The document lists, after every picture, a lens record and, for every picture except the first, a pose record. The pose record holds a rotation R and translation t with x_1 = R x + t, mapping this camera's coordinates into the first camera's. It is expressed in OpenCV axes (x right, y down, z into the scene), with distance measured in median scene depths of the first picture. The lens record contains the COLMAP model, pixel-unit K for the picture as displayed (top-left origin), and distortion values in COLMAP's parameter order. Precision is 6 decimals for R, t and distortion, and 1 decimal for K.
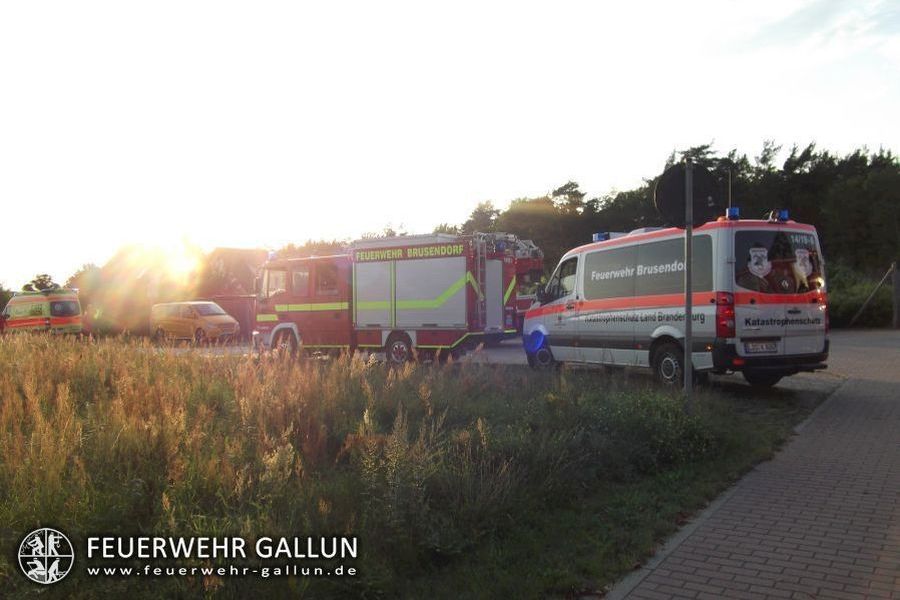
lens RADIAL K [[724.7, 0, 452.2], [0, 724.7, 303.2], [0, 0, 1]] dist [-0.004059, 0.007024]
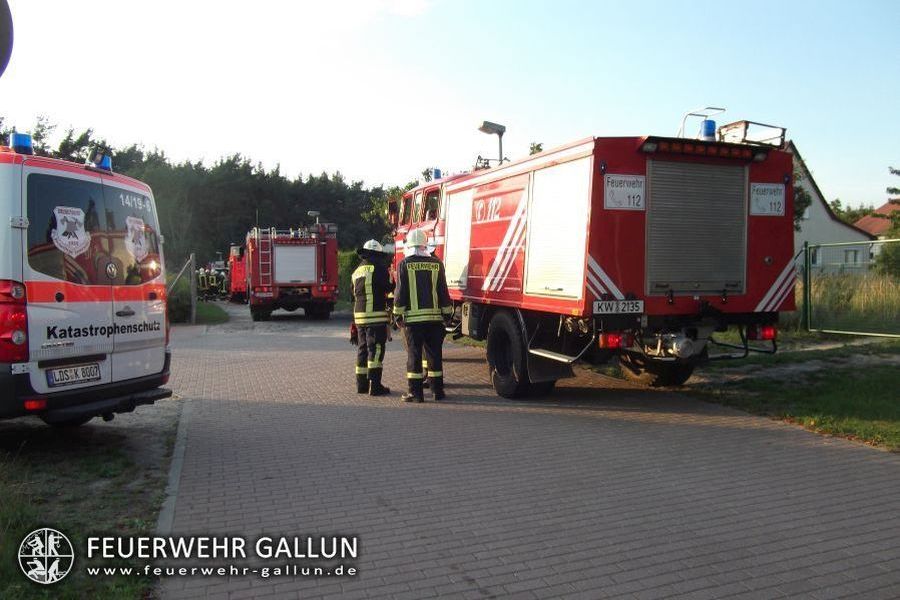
lens RADIAL K [[724.7, 0, 453.4], [0, 724.7, 304.3], [0, 0, 1]] dist [-0.004059, 0.007024]
pose [[0.597084, -0.007124, 0.802147, 0.129860], [-0.003086, 0.999933, 0.011177, -0.004132], [-0.802173, -0.009149, 0.597022, 0.380144]]
